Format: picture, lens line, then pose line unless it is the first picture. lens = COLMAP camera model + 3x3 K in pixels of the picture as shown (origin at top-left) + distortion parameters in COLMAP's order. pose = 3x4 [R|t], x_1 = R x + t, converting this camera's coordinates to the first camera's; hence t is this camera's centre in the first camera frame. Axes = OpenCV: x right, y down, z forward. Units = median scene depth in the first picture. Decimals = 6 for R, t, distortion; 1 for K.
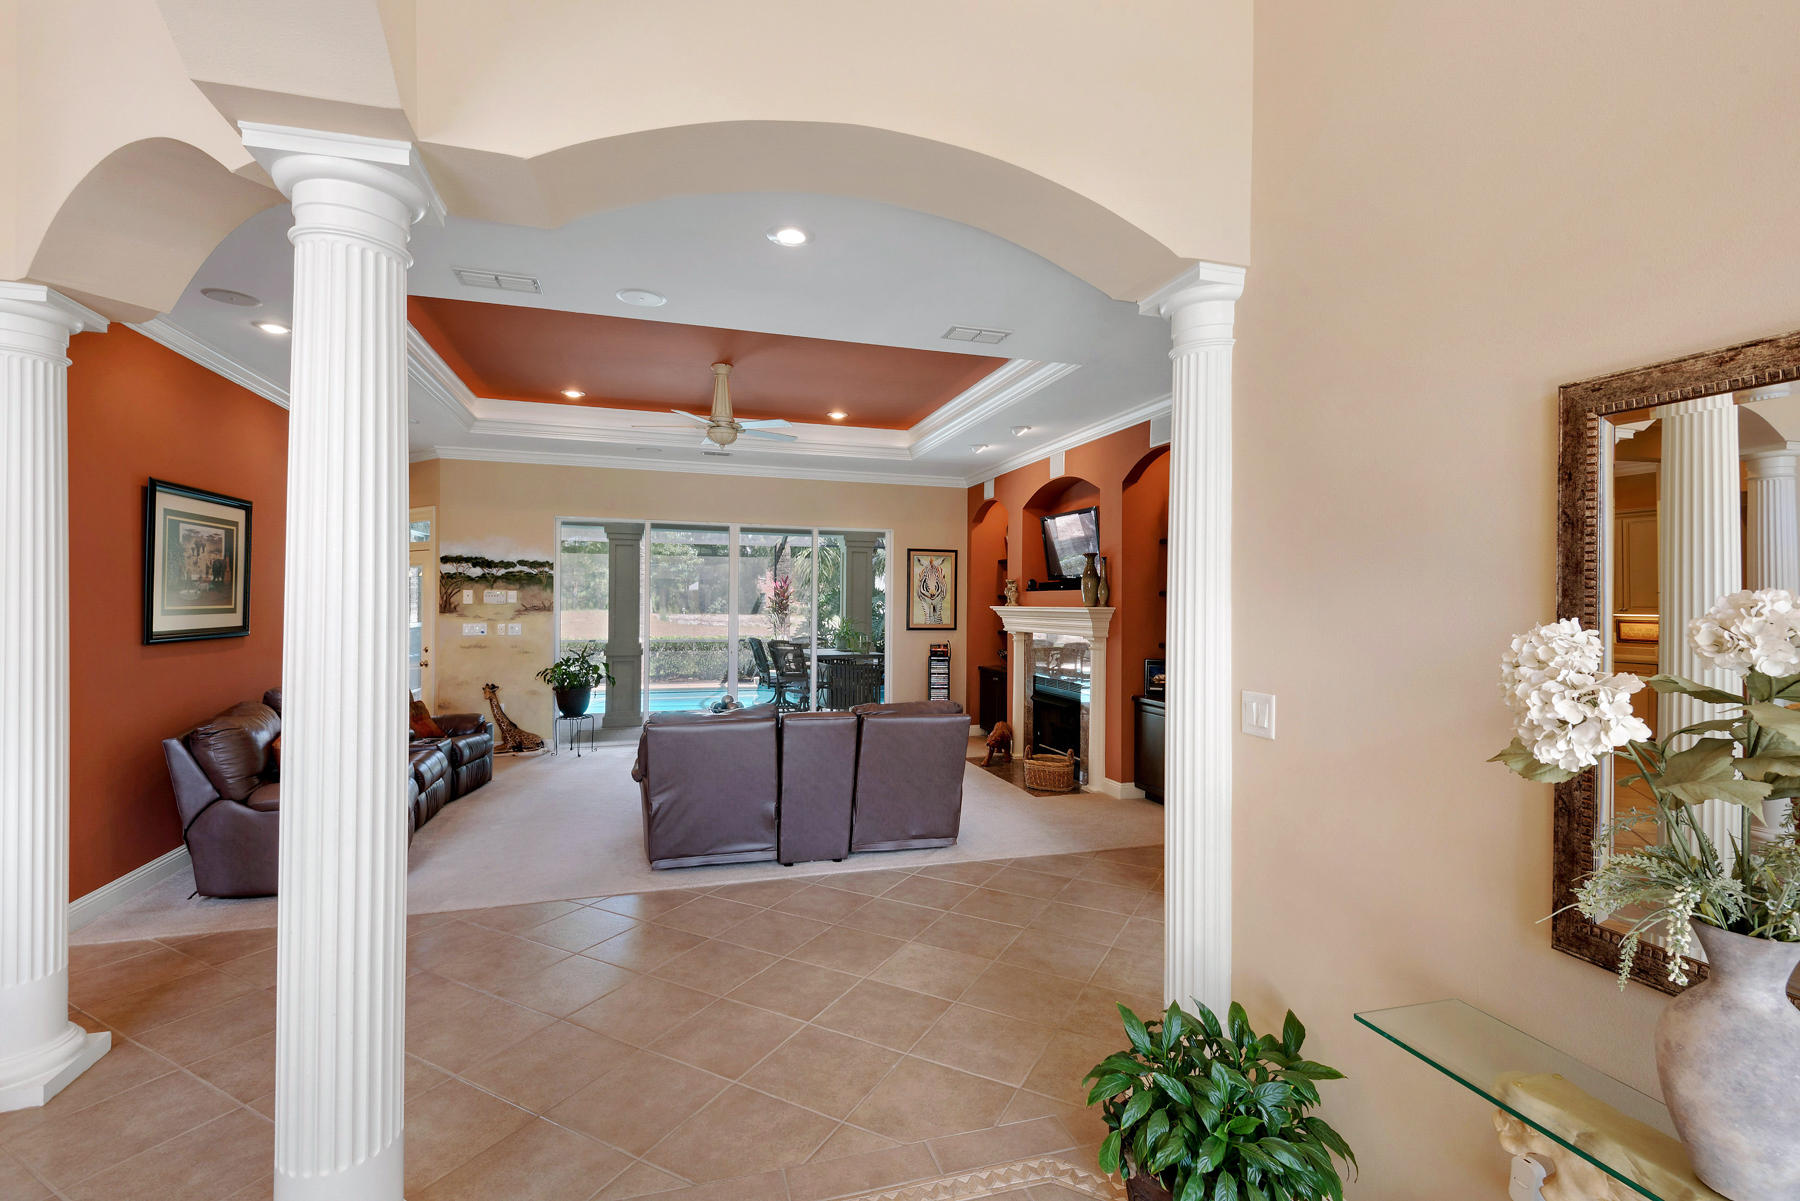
lens RADIAL K [[811.3, 0, 893.0], [0, 811.3, 601.5], [0, 0, 1]] dist [0.021999, -0.010905]
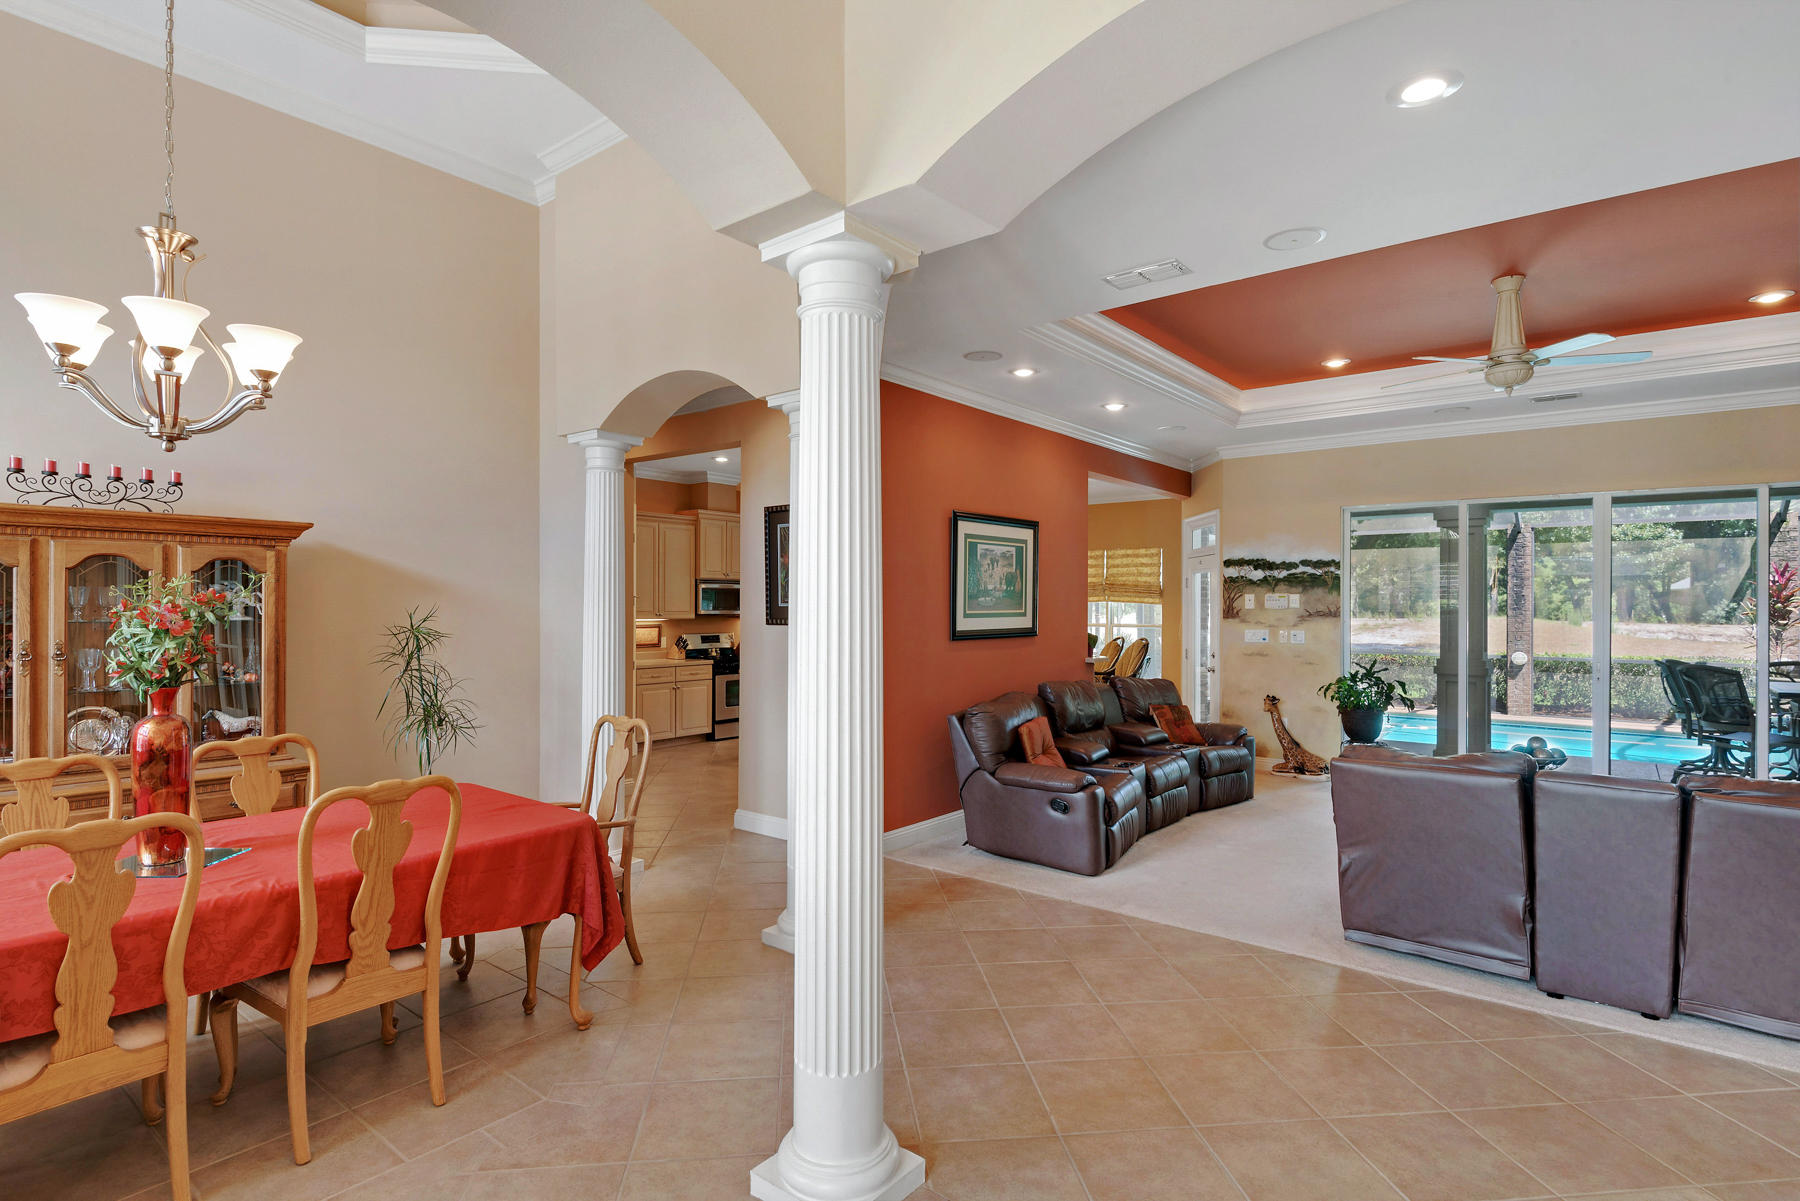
lens RADIAL K [[893.1, 0, 899.5], [0, 893.1, 604.9], [0, 0, 1]] dist [0.024249, -0.012193]
pose [[0.568931, -0.003986, -0.822376, 0.120470], [0.003221, 0.999991, -0.002619, -0.000201], [0.822379, -0.001159, 0.568939, 0.083935]]
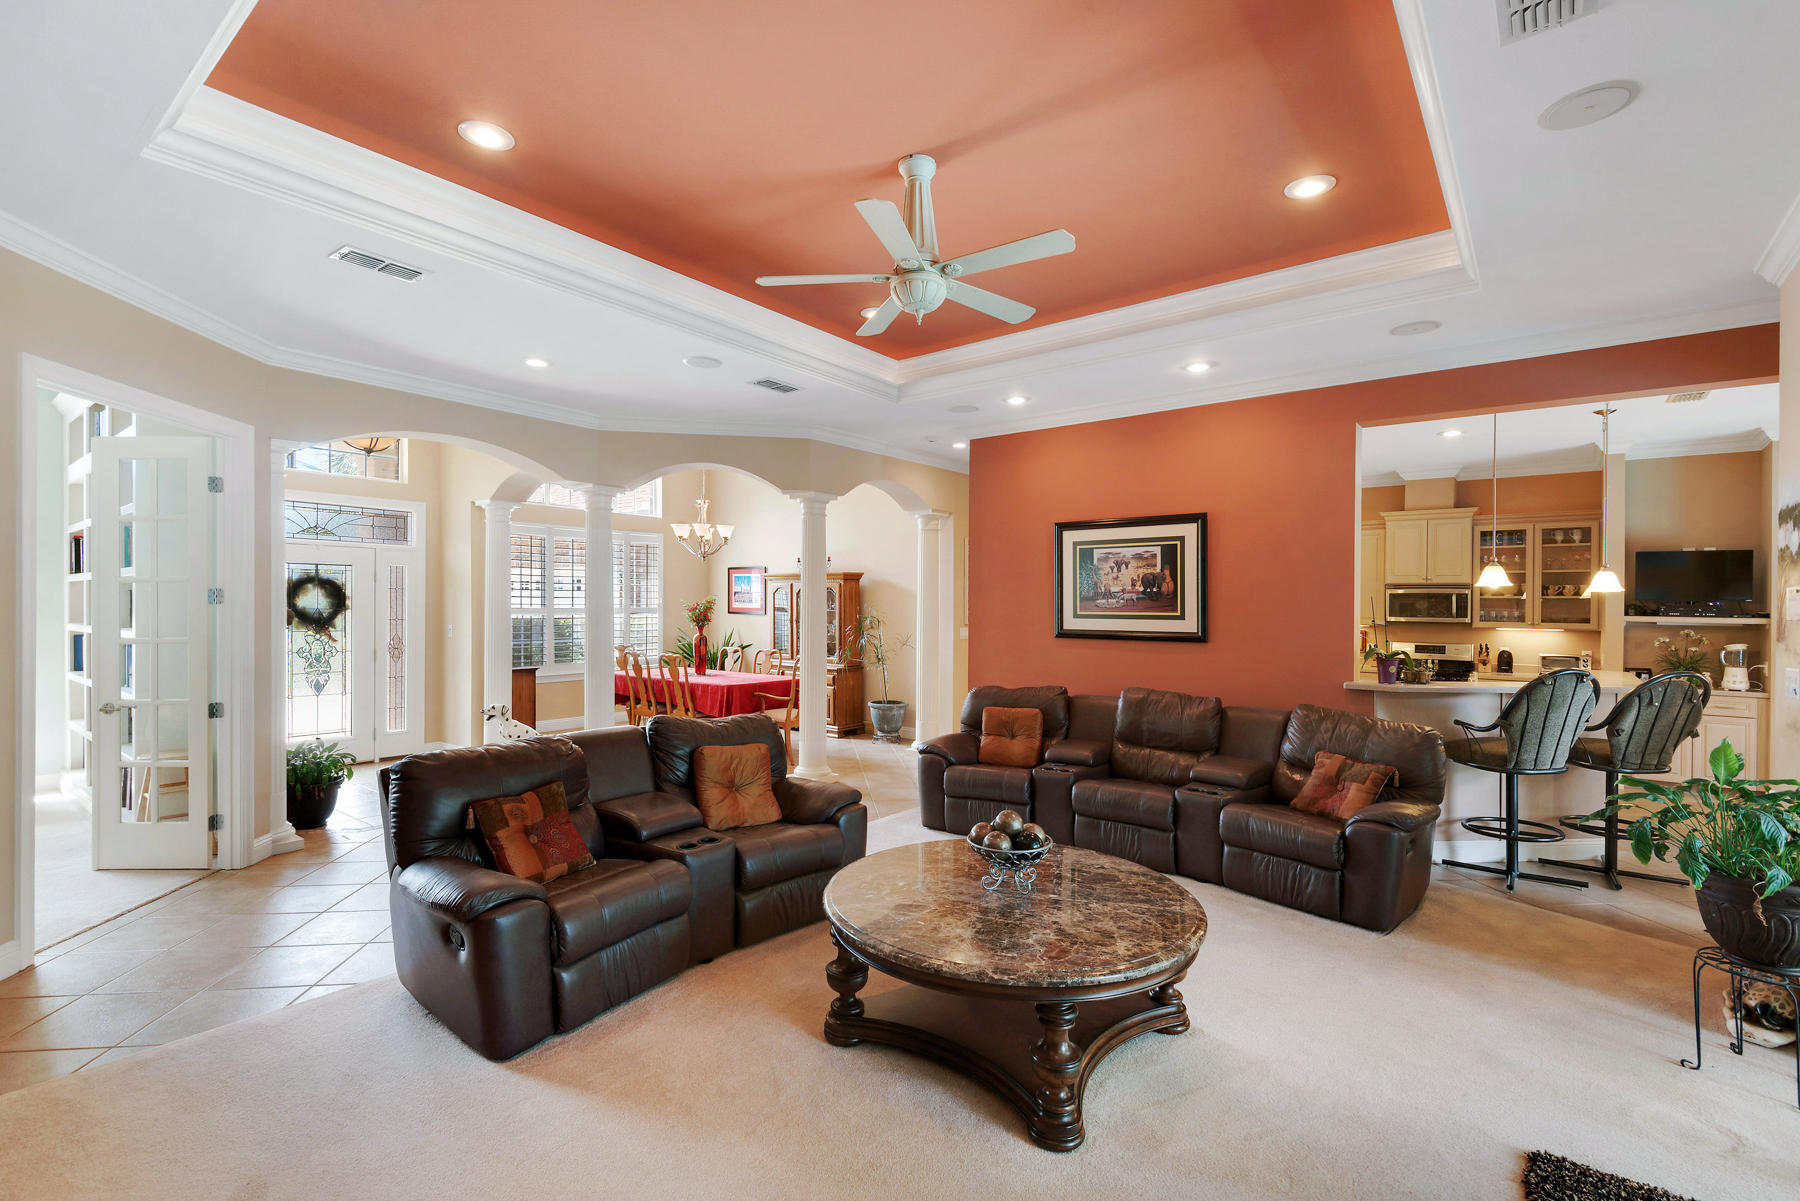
lens RADIAL K [[811.3, 0, 894.4], [0, 811.3, 609.0], [0, 0, 1]] dist [0.021999, -0.010905]
pose [[-0.818456, -0.012921, -0.574424, 0.094092], [-0.014611, 0.999892, -0.001673, 0.004640], [0.574384, 0.007023, -0.818556, 1.249176]]
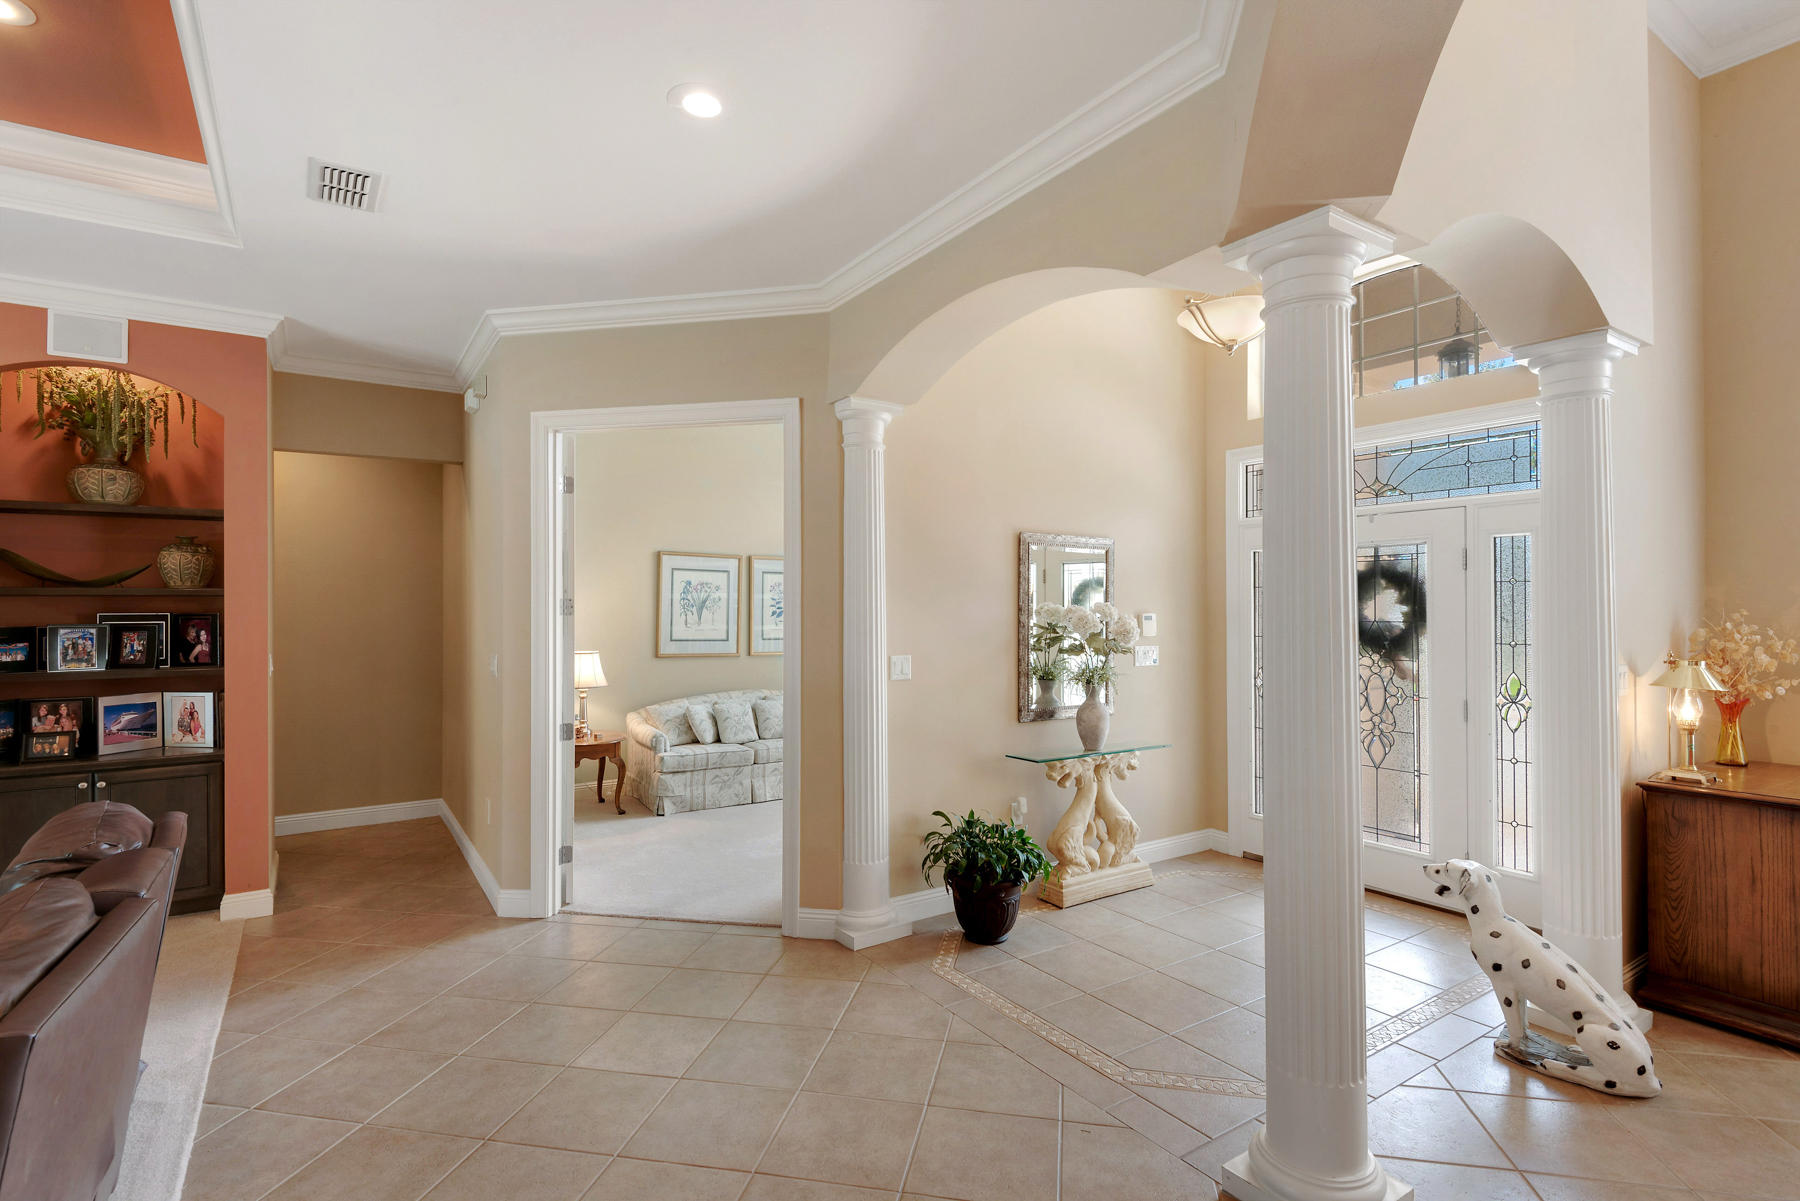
lens RADIAL K [[869.3, 0, 908.5], [0, 869.3, 608.3], [0, 0, 1]] dist [-0.001020, -0.002114]
pose [[-0.303391, -0.003026, 0.952861, -0.435762], [0.000124, 0.999995, 0.003215, 0.000752], [-0.952866, 0.001094, -0.303389, 0.499949]]
